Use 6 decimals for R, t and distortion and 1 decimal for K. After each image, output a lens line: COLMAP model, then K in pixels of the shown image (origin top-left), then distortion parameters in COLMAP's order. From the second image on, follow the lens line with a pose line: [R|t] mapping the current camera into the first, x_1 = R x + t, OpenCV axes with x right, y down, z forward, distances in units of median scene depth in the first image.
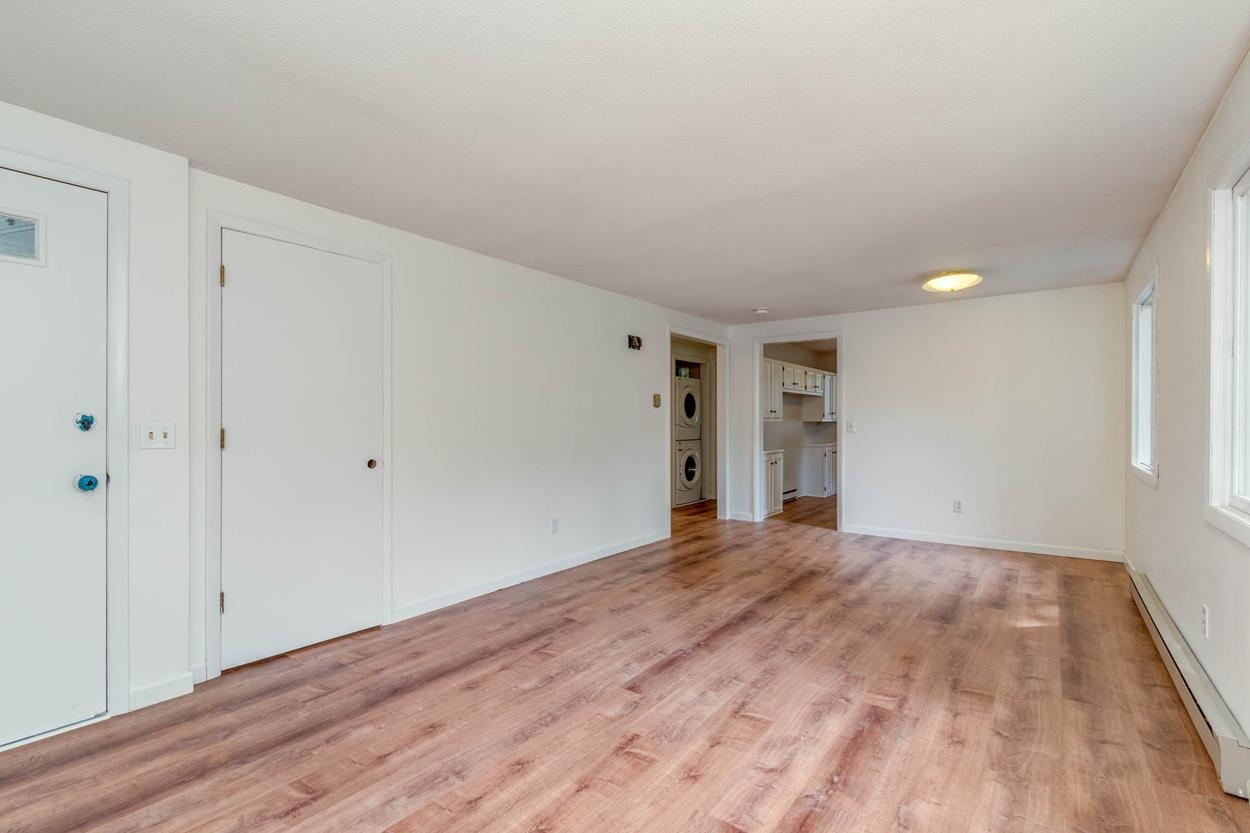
lens RADIAL K [[565.4, 0, 627.2], [0, 565.4, 427.7], [0, 0, 1]] dist [0.004102, -0.003032]
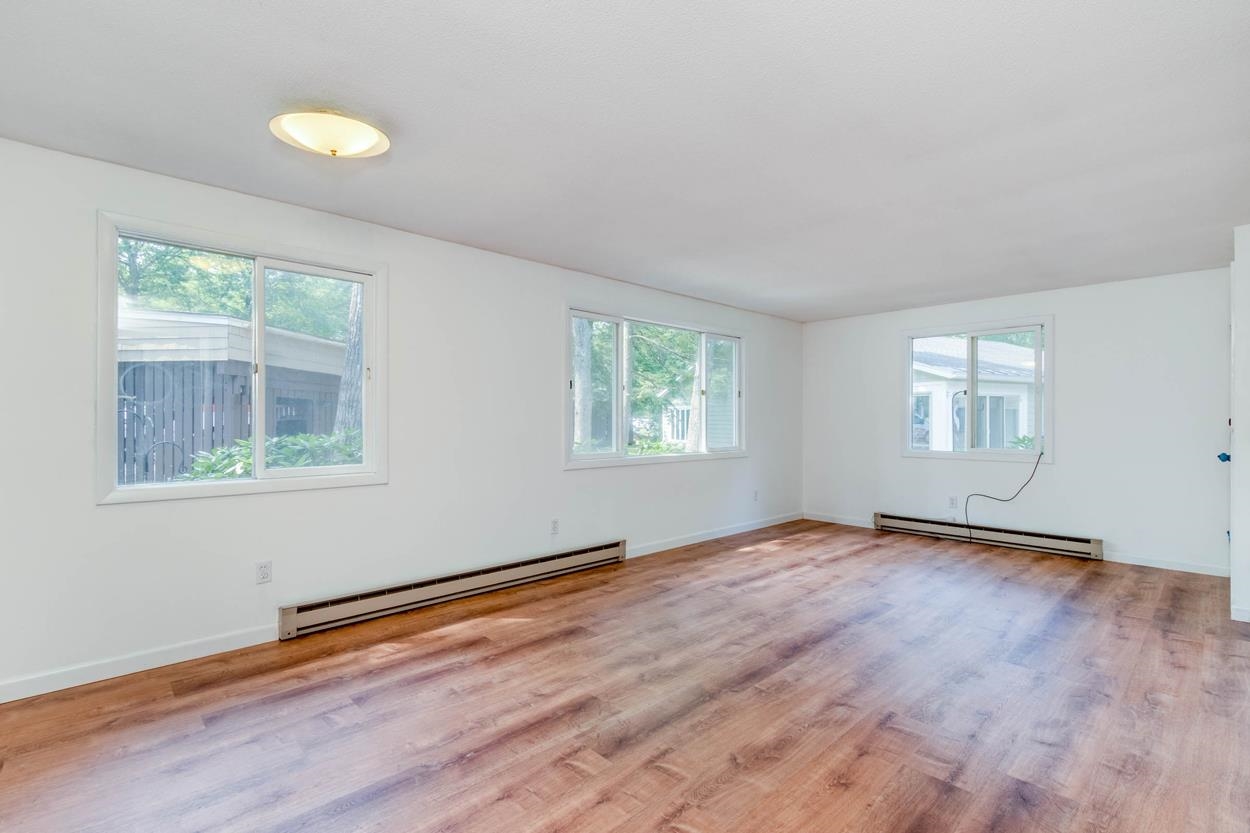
lens RADIAL K [[565.4, 0, 636.2], [0, 565.4, 418.6], [0, 0, 1]] dist [0.004102, -0.003032]
pose [[-0.988011, 0.000277, 0.154383, 0.313494], [0.001305, 0.999978, 0.006559, -0.017077], [-0.154378, 0.006682, -0.987989, 1.884994]]
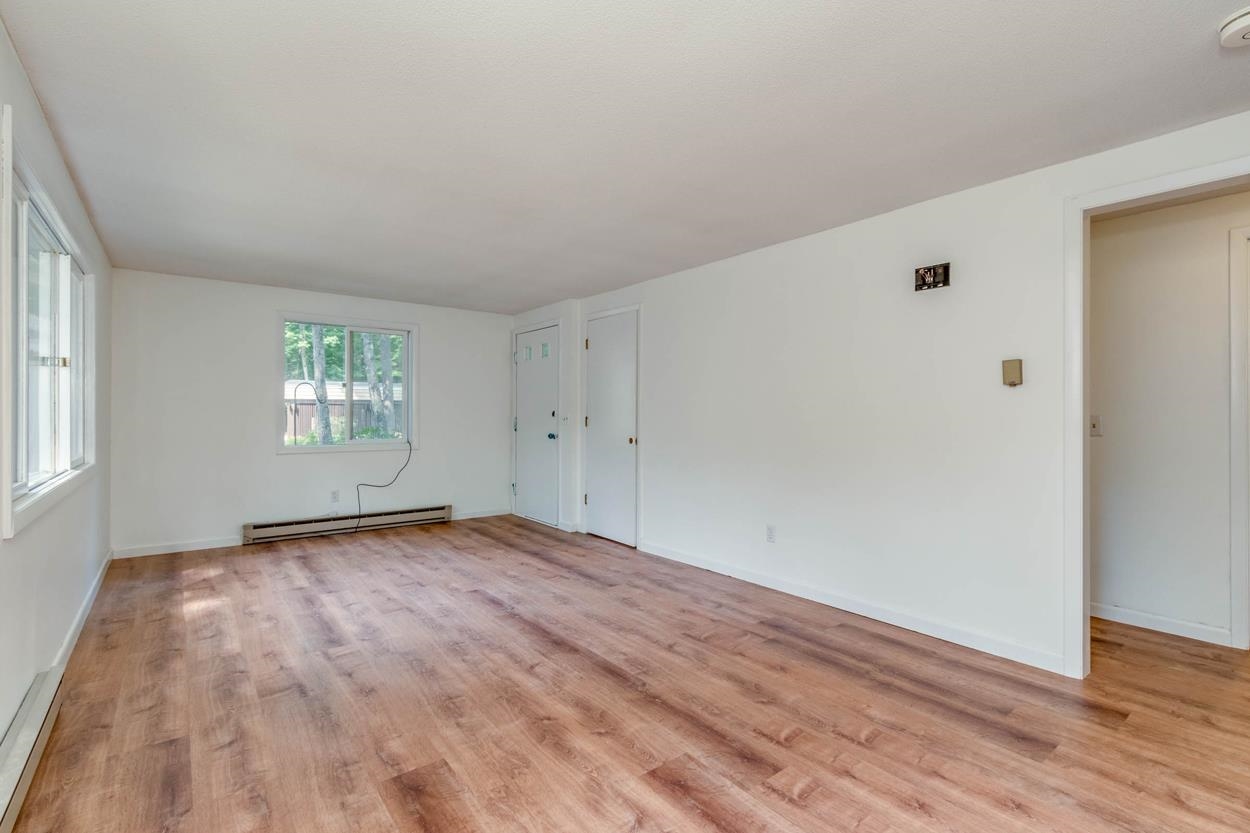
lens RADIAL K [[565.4, 0, 611.4], [0, 565.4, 411.7], [0, 0, 1]] dist [0.004102, -0.003032]
pose [[-0.274390, -0.004446, -0.961608, 1.008952], [-0.013858, 0.999904, -0.000668, -0.012549], [0.961519, 0.013143, -0.274425, 1.310145]]
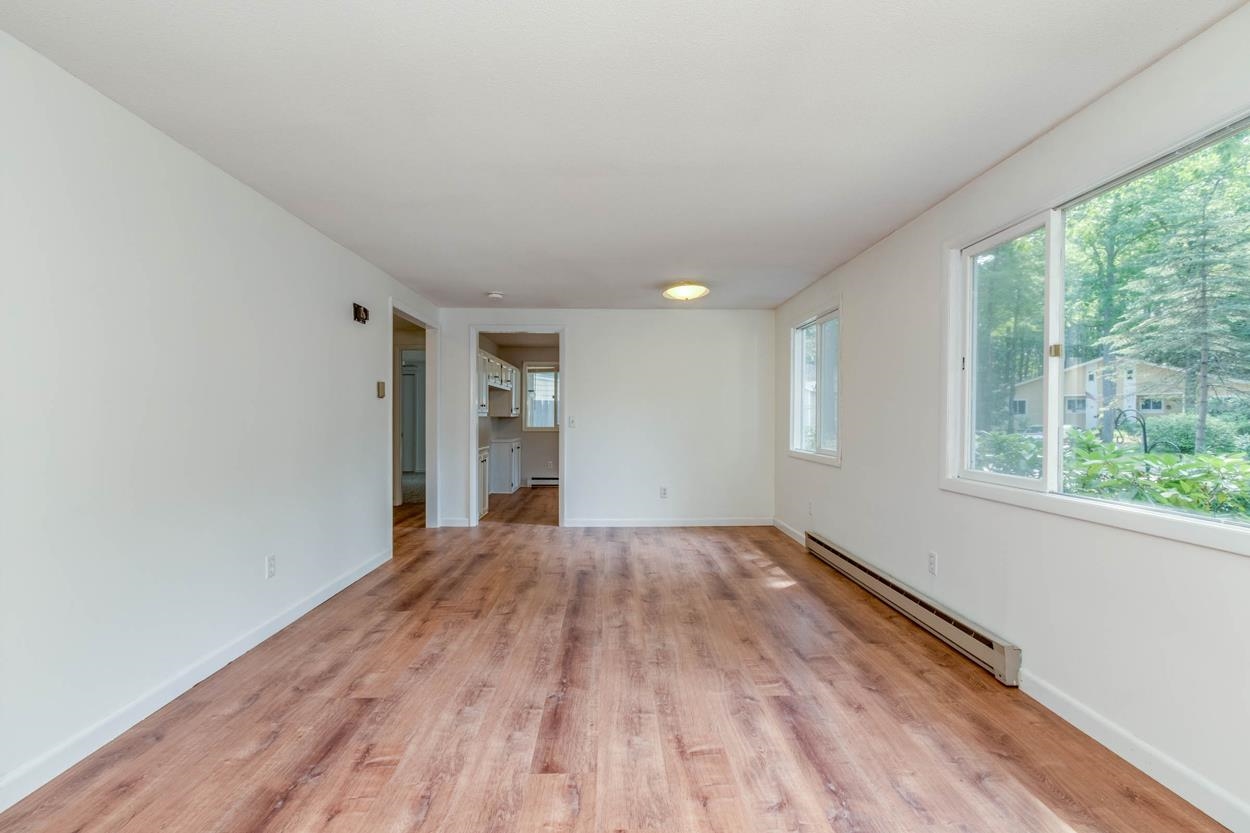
lens RADIAL K [[565.4, 0, 620.4], [0, 565.4, 428.3], [0, 0, 1]] dist [0.004102, -0.003032]
pose [[0.788017, -0.009295, 0.615583, -0.281605], [0.003284, 0.999935, 0.010896, -0.002004], [-0.615644, -0.006565, 0.787997, 0.259466]]
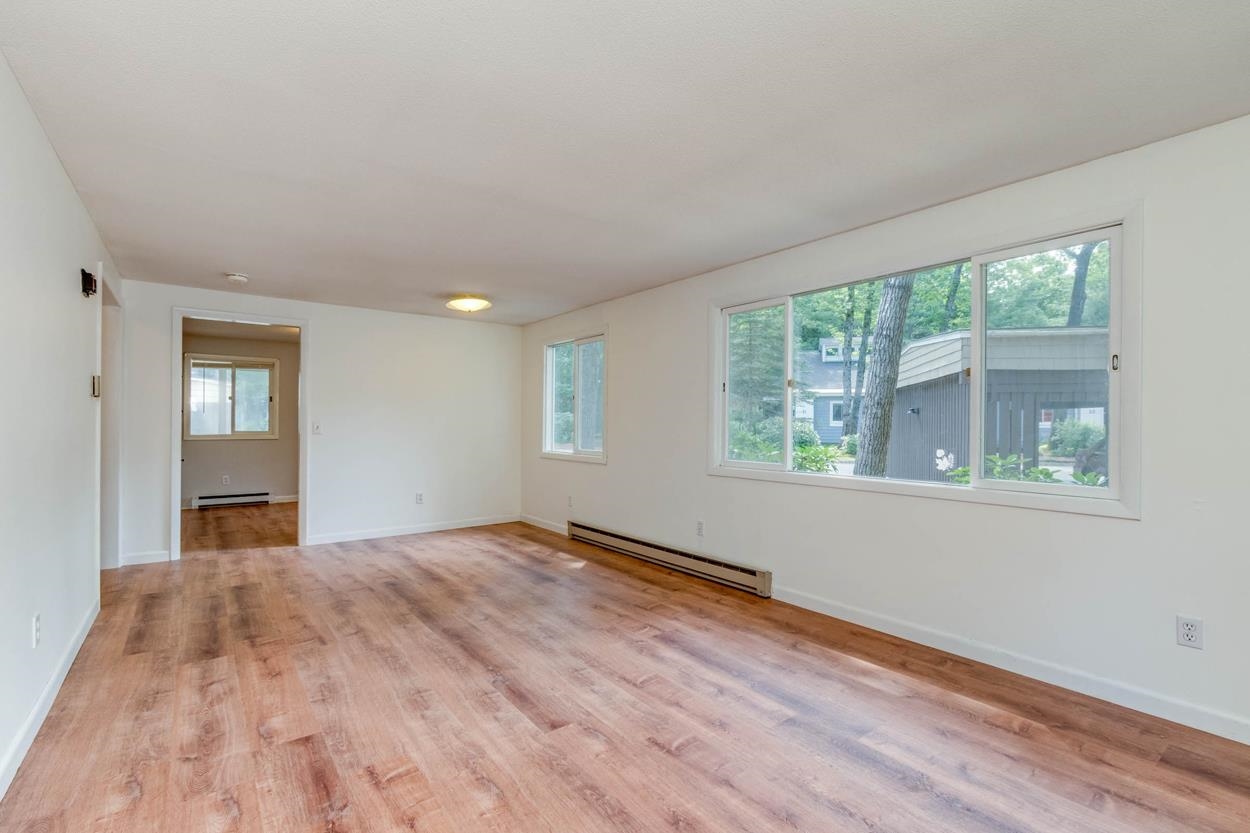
lens RADIAL K [[565.4, 0, 619.2], [0, 565.4, 417.3], [0, 0, 1]] dist [0.004102, -0.003032]
pose [[0.275041, 0.013703, 0.961335, -0.609714], [0.005070, 0.999864, -0.015703, -0.002862], [-0.961419, 0.009193, 0.274935, 0.492375]]
